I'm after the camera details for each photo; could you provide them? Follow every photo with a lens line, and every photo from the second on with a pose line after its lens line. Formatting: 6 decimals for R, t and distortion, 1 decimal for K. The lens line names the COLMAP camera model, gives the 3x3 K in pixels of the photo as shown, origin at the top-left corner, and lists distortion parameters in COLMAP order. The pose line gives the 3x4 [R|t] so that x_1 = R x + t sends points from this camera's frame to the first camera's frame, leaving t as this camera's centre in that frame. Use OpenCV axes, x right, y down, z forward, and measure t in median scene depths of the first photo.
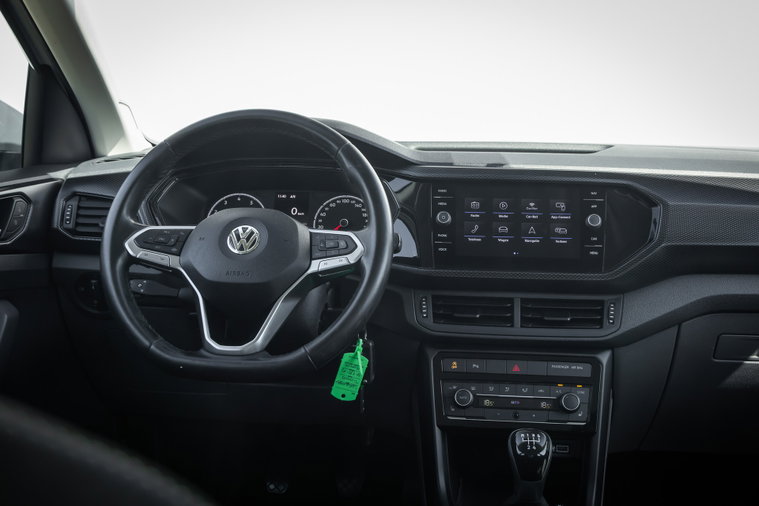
lens RADIAL K [[810.9, 0, 379.5], [0, 810.9, 253.0], [0, 0, 1]] dist [-0.001458, -0.006011]
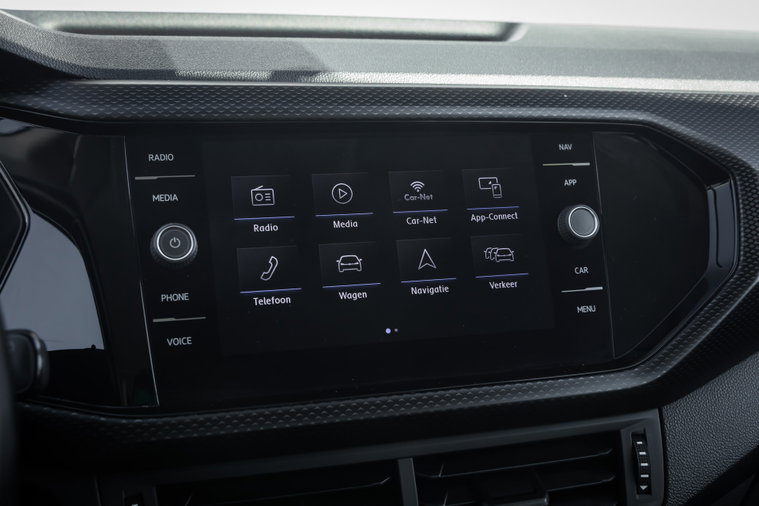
lens RADIAL K [[948.9, 0, 381.6], [0, 948.9, 236.0], [0, 0, 1]] dist [-0.031506, -0.001554]
pose [[0.924898, -0.081440, 0.371391, 0.014865], [0.048000, 0.993986, 0.098429, -0.082201], [-0.377174, -0.073210, 0.923244, 0.632083]]
